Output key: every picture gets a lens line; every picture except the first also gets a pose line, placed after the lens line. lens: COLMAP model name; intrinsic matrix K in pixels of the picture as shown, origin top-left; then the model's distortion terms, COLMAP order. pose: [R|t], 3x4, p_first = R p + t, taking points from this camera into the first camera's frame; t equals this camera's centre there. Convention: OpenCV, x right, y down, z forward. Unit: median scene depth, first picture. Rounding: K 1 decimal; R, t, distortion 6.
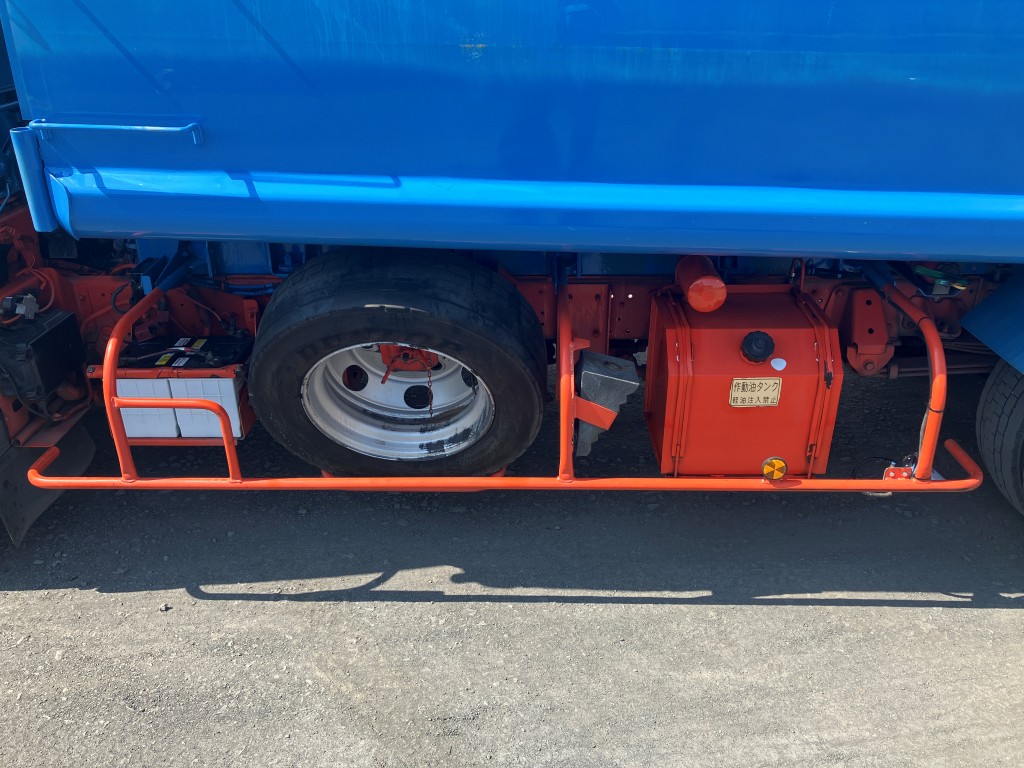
lens RADIAL K [[846.3, 0, 516.2], [0, 846.3, 366.9], [0, 0, 1]] dist [0.015687, 0.002296]
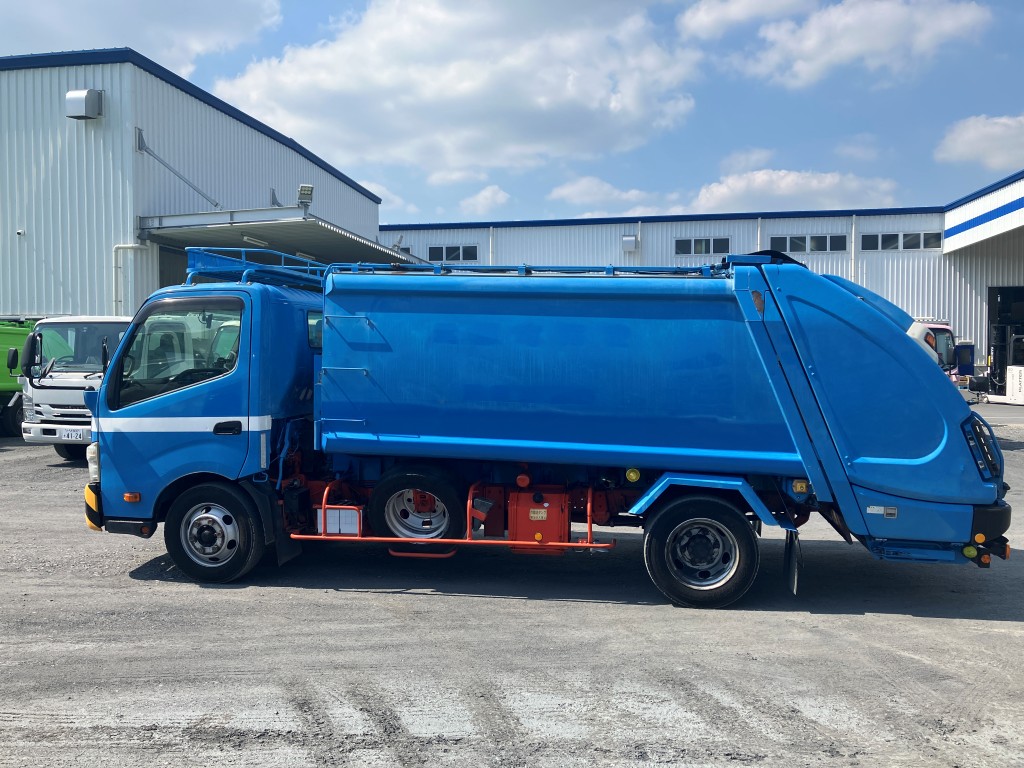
lens RADIAL K [[846.3, 0, 516.2], [0, 846.3, 366.9], [0, 0, 1]] dist [0.015687, 0.002296]
pose [[0.991616, 0.010344, -0.128806, 0.577681], [-0.061759, 0.913517, -0.402086, 0.737875], [0.113507, 0.406670, 0.906497, -1.832204]]
